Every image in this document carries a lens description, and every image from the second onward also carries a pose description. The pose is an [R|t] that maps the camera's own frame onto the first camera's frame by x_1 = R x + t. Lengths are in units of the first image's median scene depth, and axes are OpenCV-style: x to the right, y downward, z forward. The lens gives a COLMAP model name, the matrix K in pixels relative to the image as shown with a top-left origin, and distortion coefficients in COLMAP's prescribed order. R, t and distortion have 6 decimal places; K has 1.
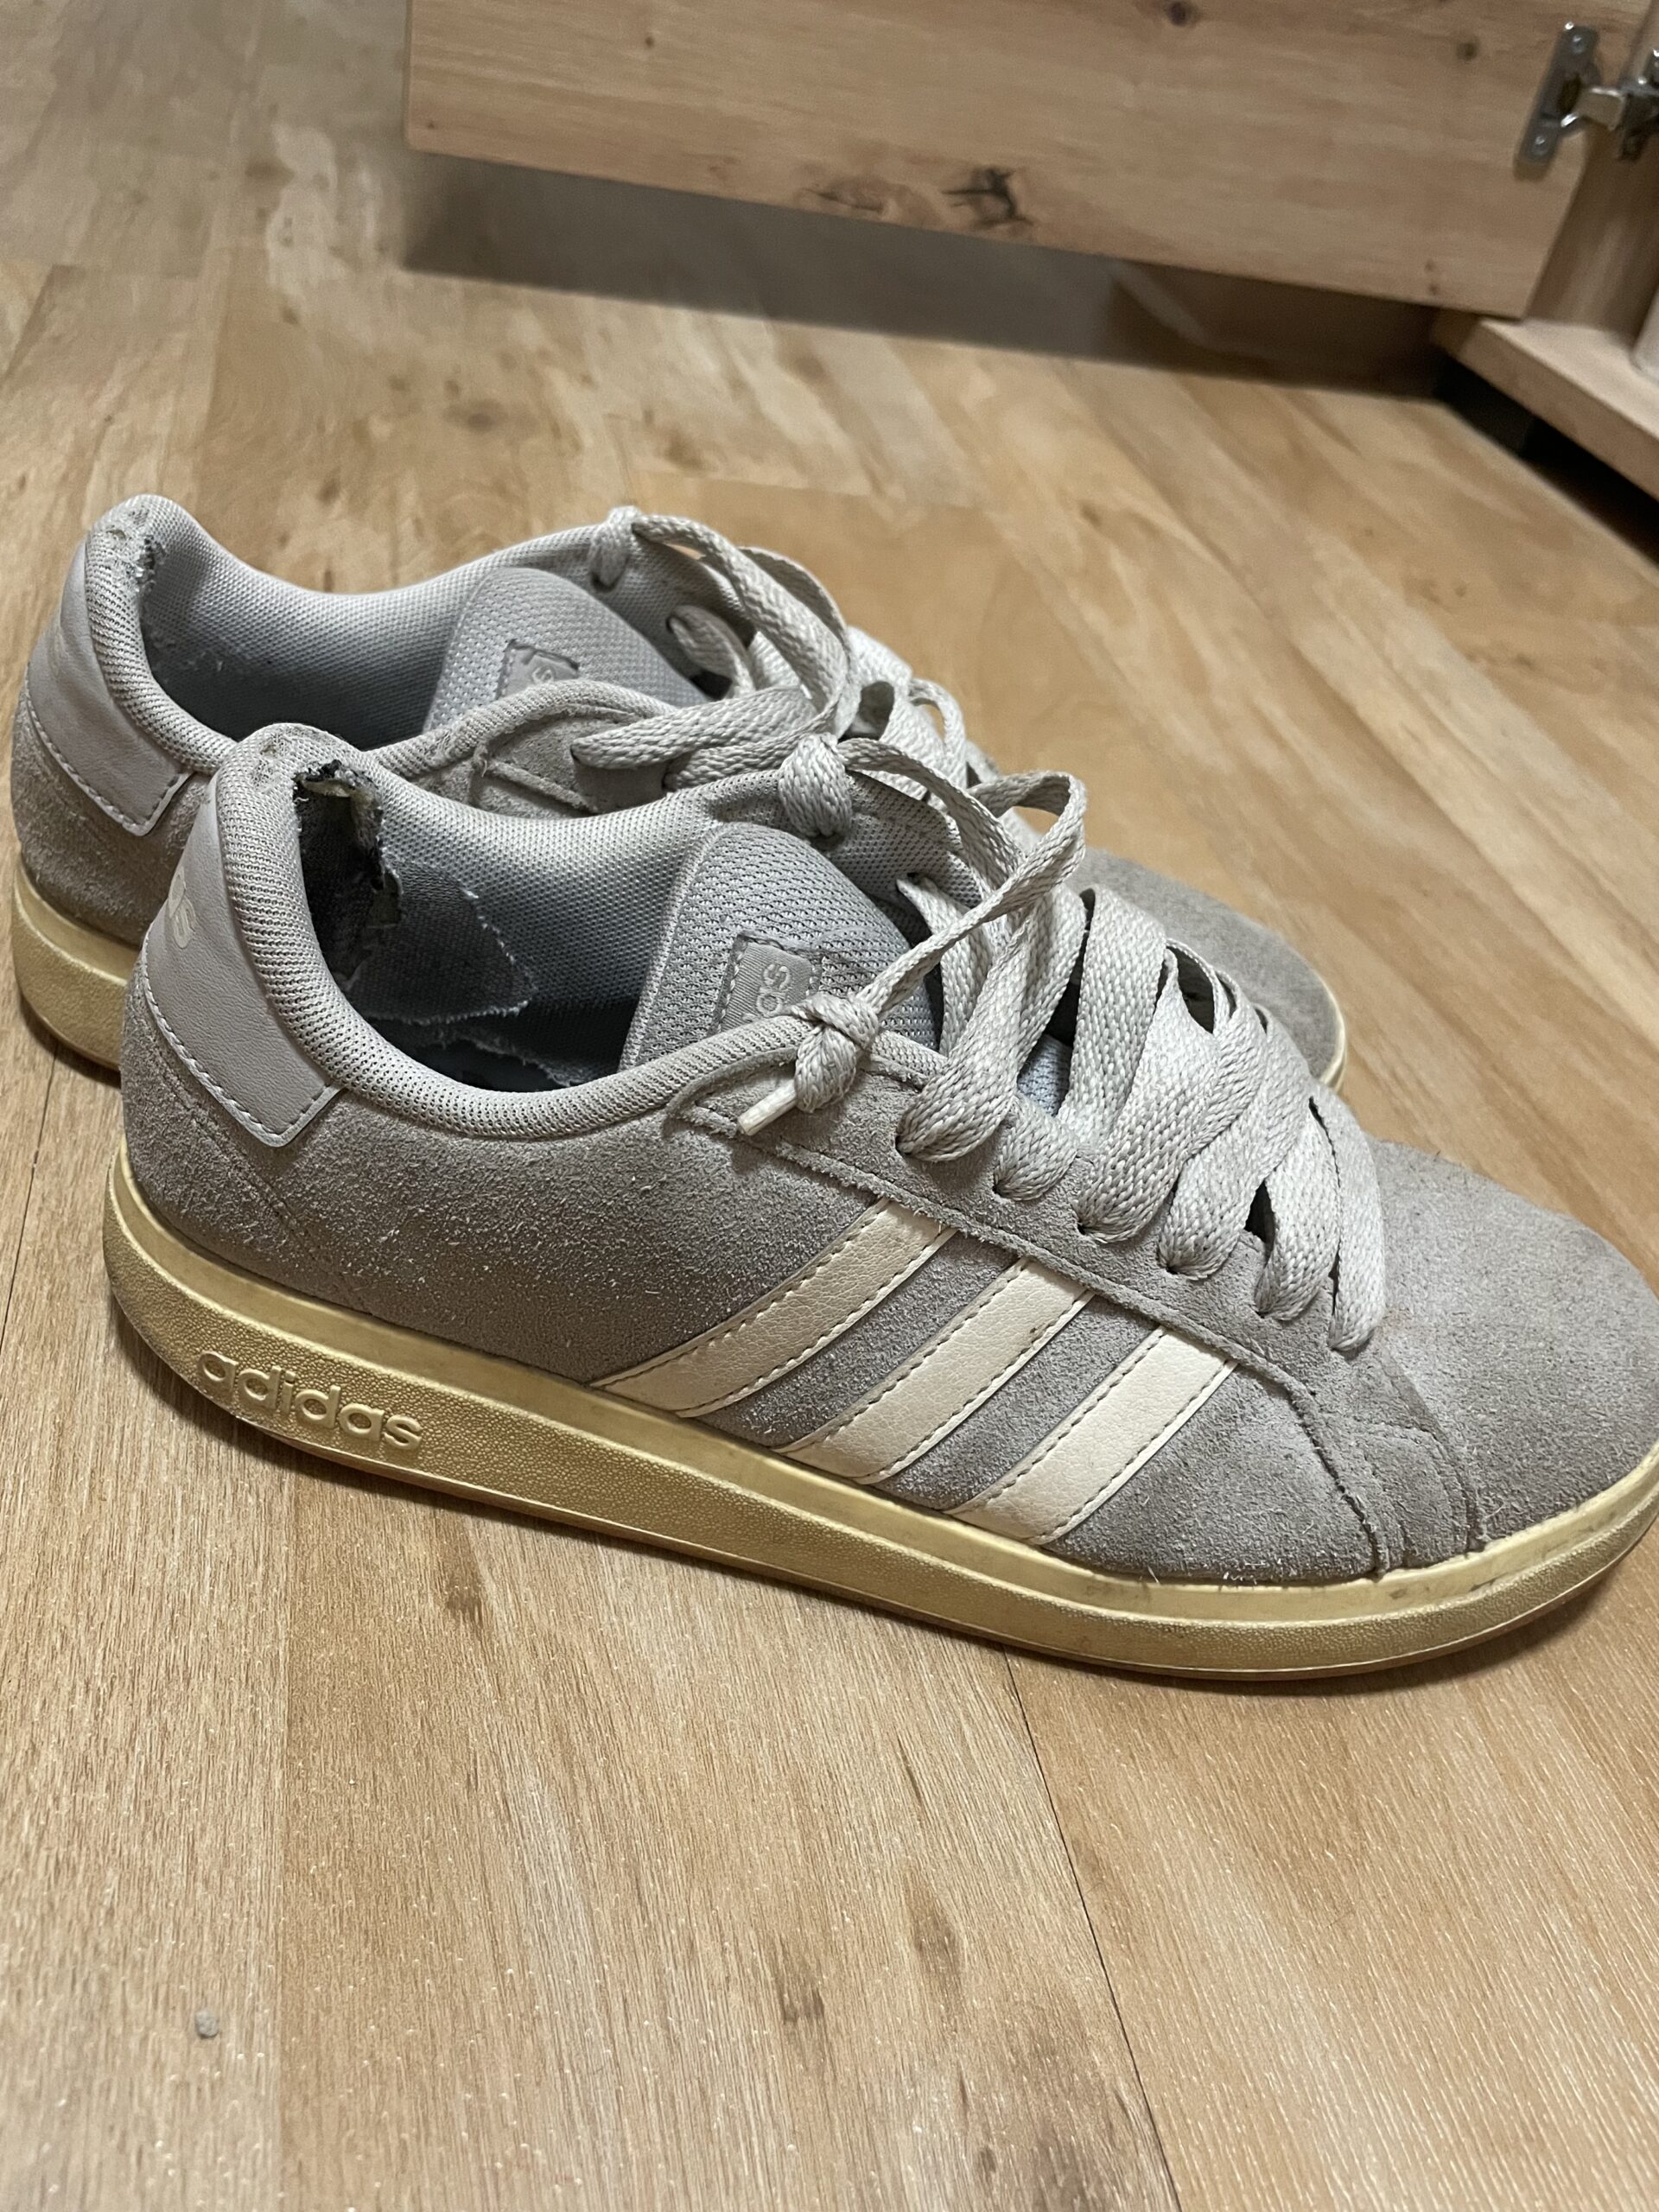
lens RADIAL K [[1728.9, 0, 844.5], [0, 1728.9, 1094.0], [0, 0, 1]] dist [0.053881, -0.096022]
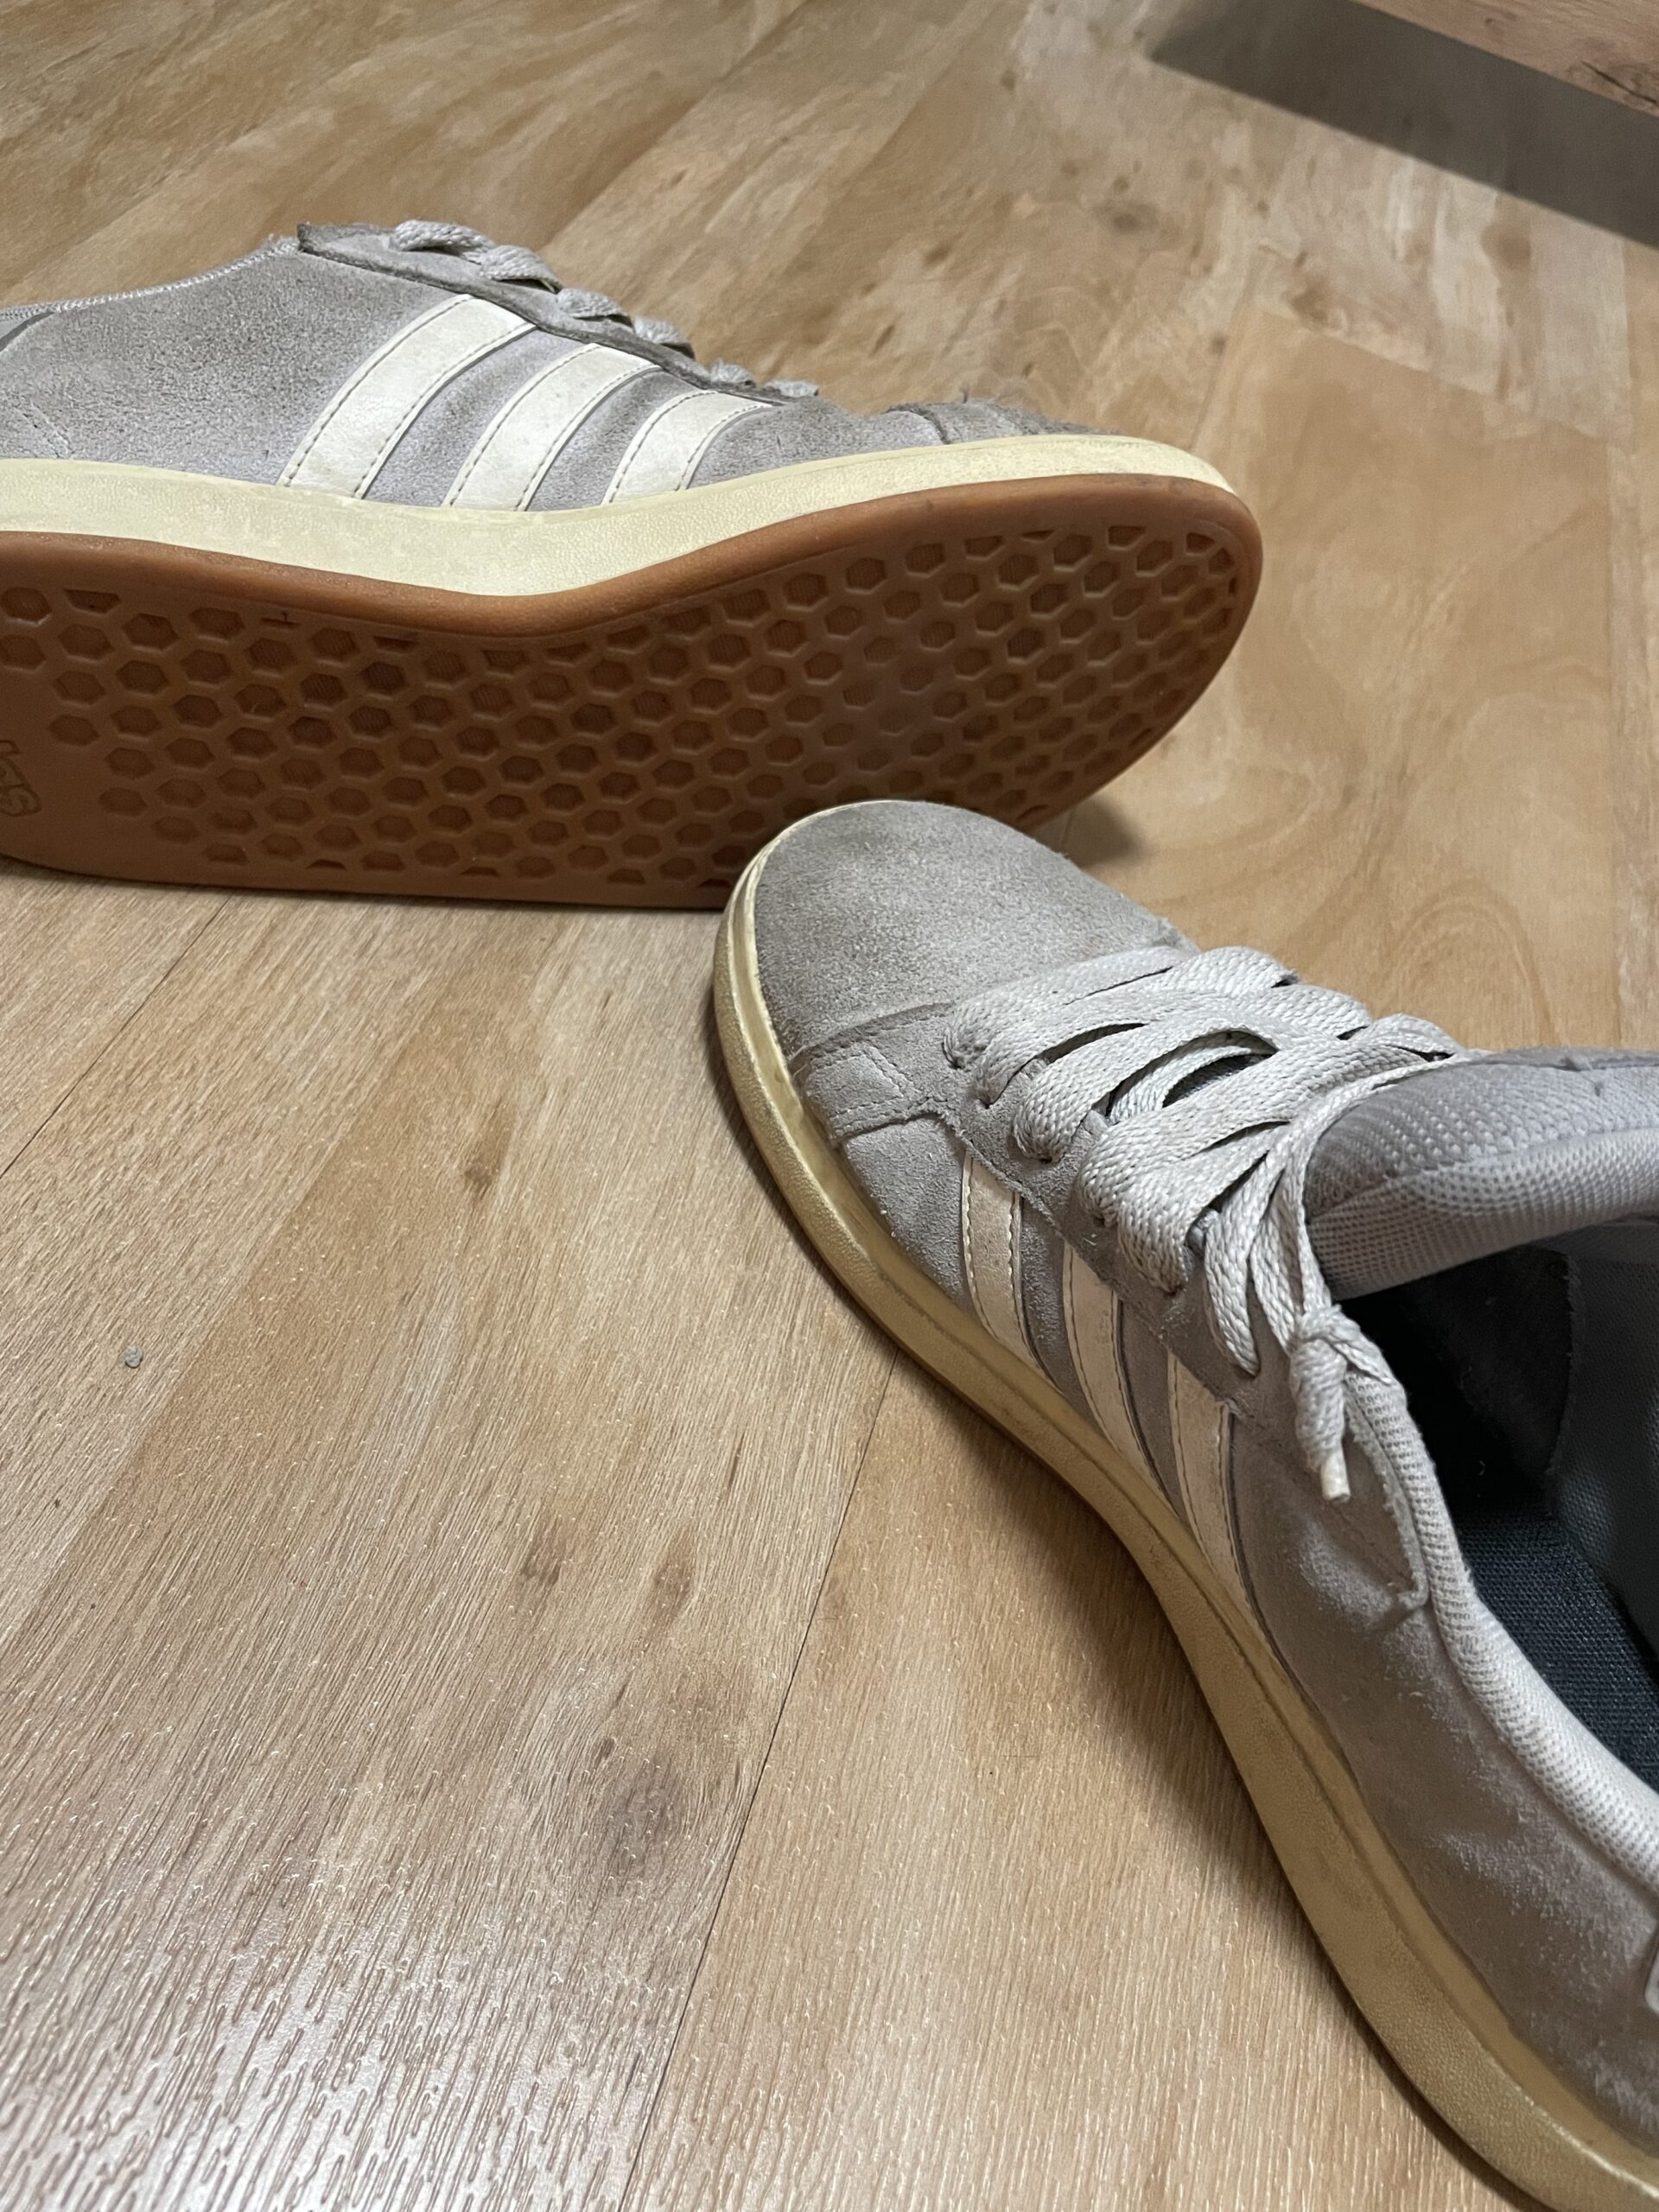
lens RADIAL K [[1728.9, 0, 826.0], [0, 1728.9, 1092.7], [0, 0, 1]] dist [0.053881, -0.096022]
pose [[0.873419, 0.381134, -0.303112, 0.303592], [-0.351706, 0.924227, 0.148683, -0.022174], [0.336812, -0.023257, 0.941285, -0.042393]]
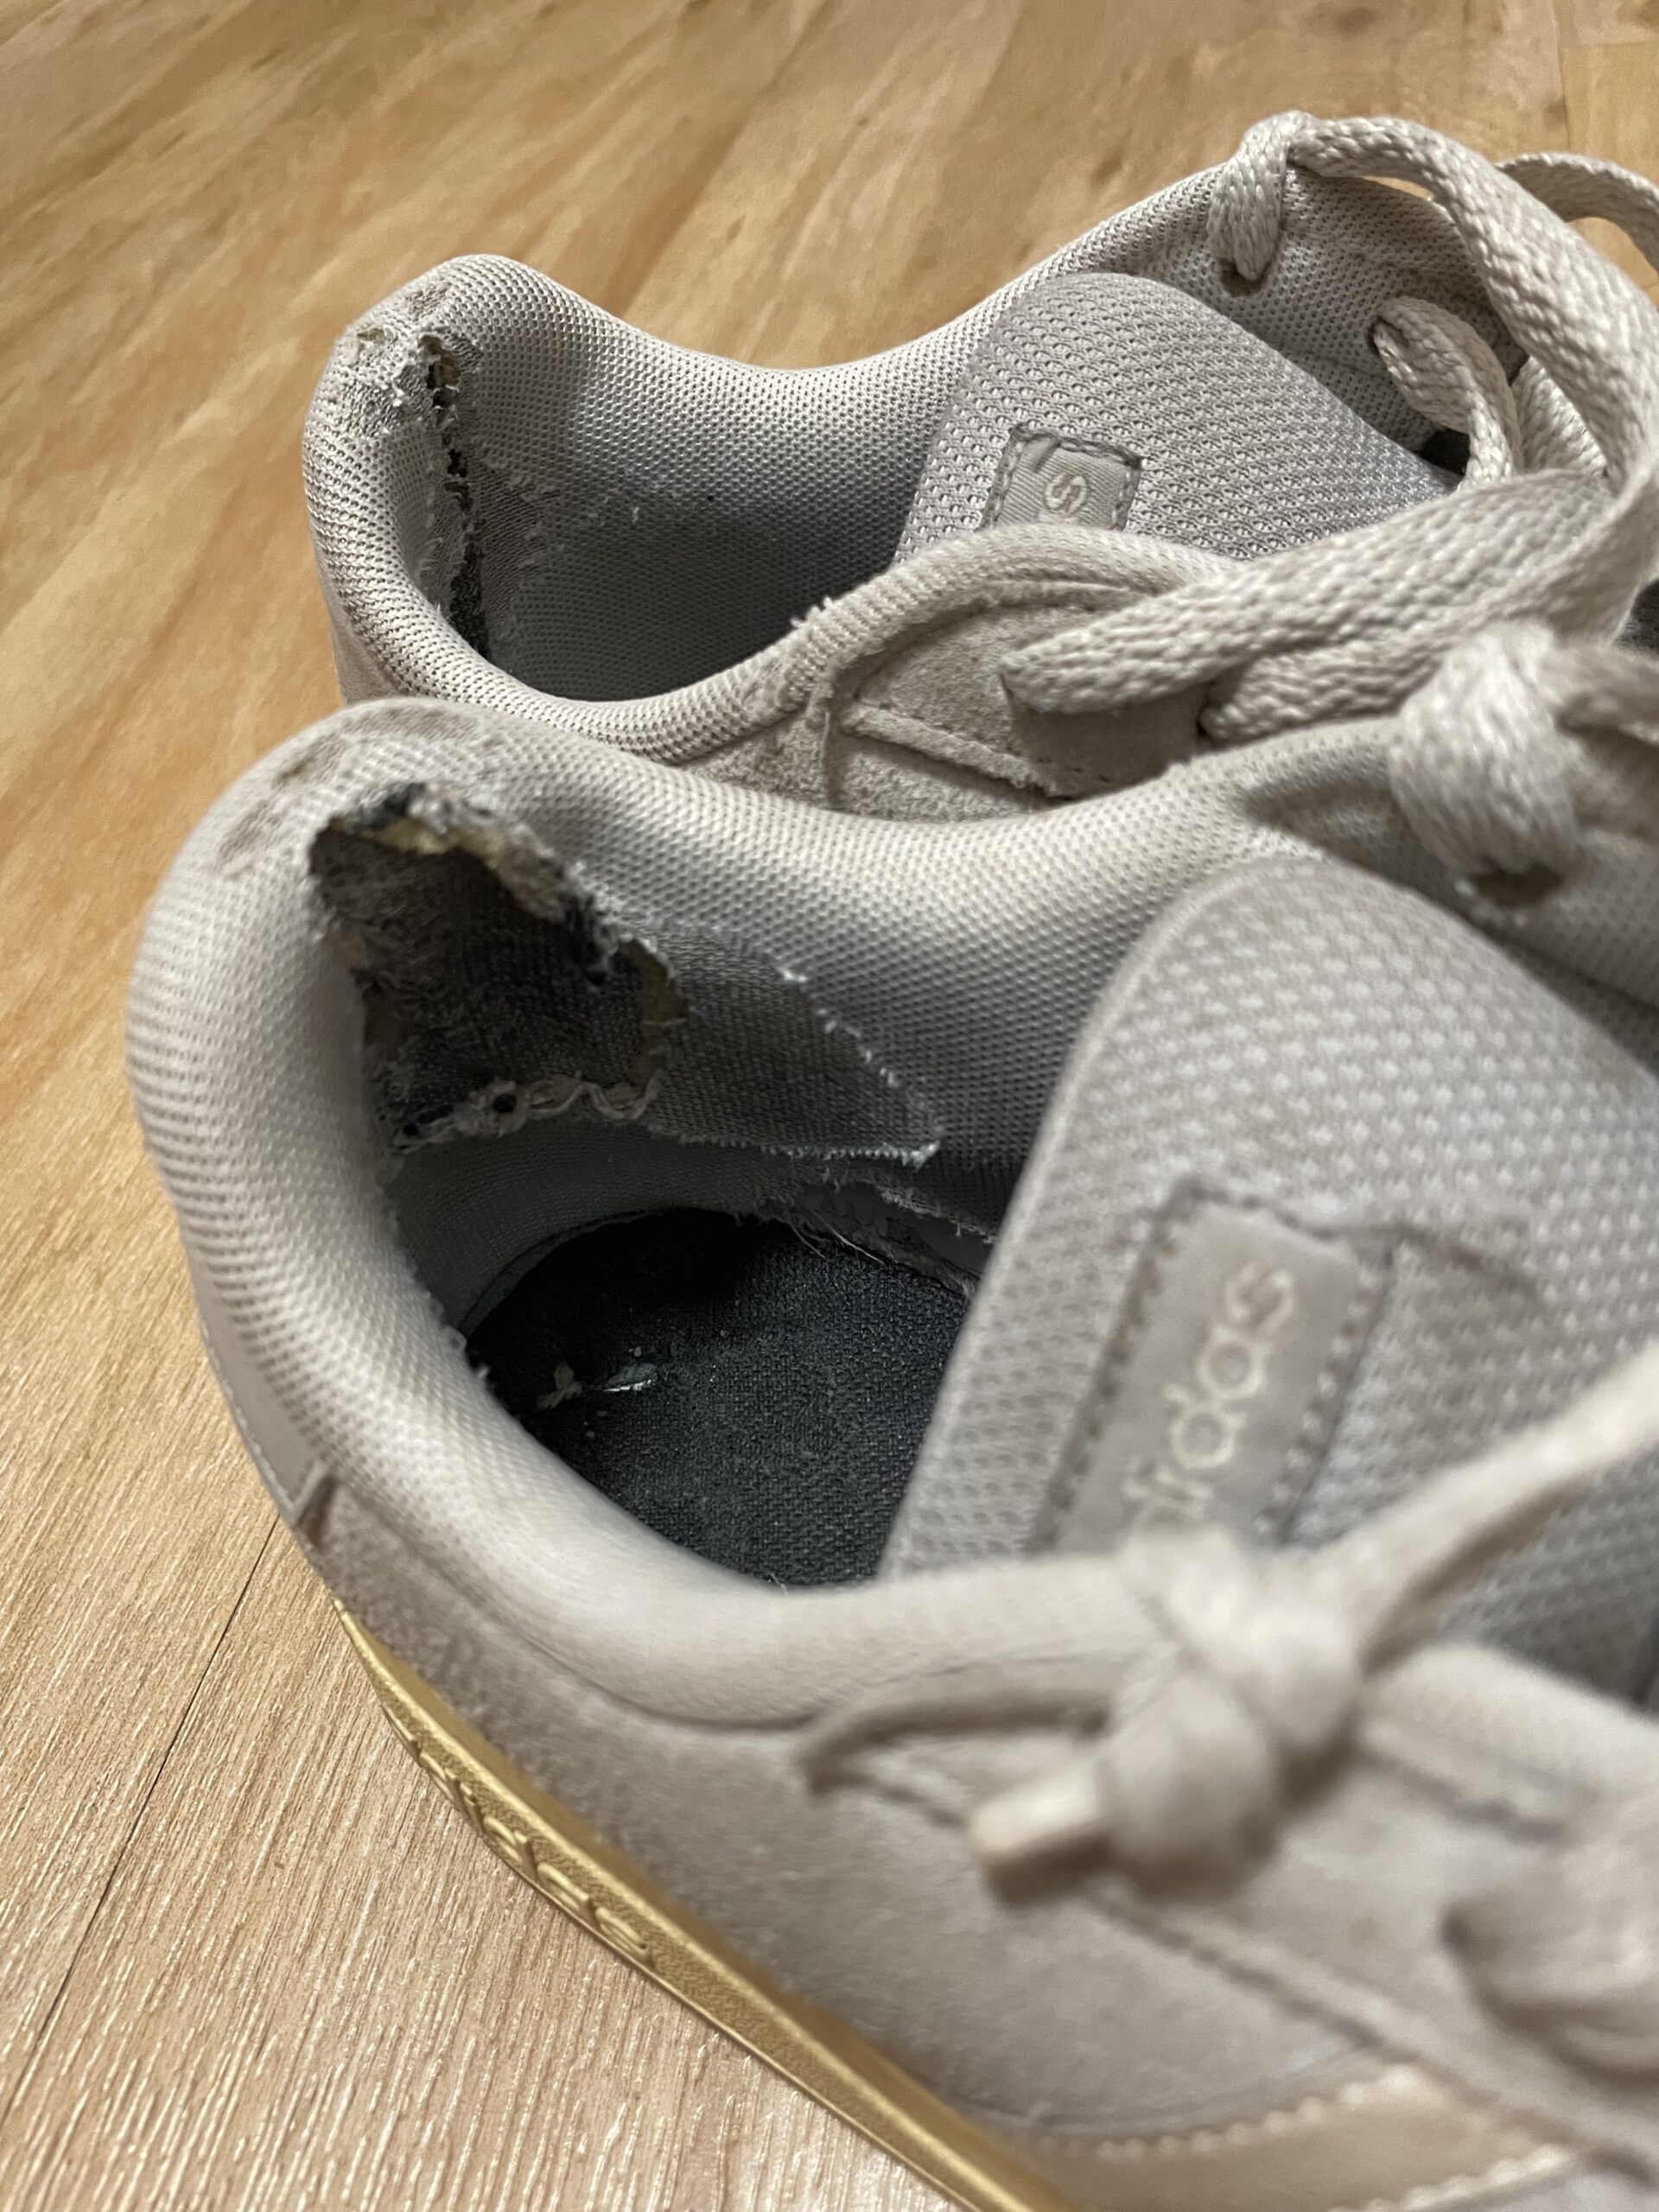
lens RADIAL K [[1728.9, 0, 834.5], [0, 1728.9, 1095.7], [0, 0, 1]] dist [0.053881, -0.096022]
pose [[0.835621, 0.099053, -0.540302, 0.082449], [-0.008799, 0.985895, 0.167135, -0.162411], [0.549236, -0.134907, 0.824706, 0.549532]]
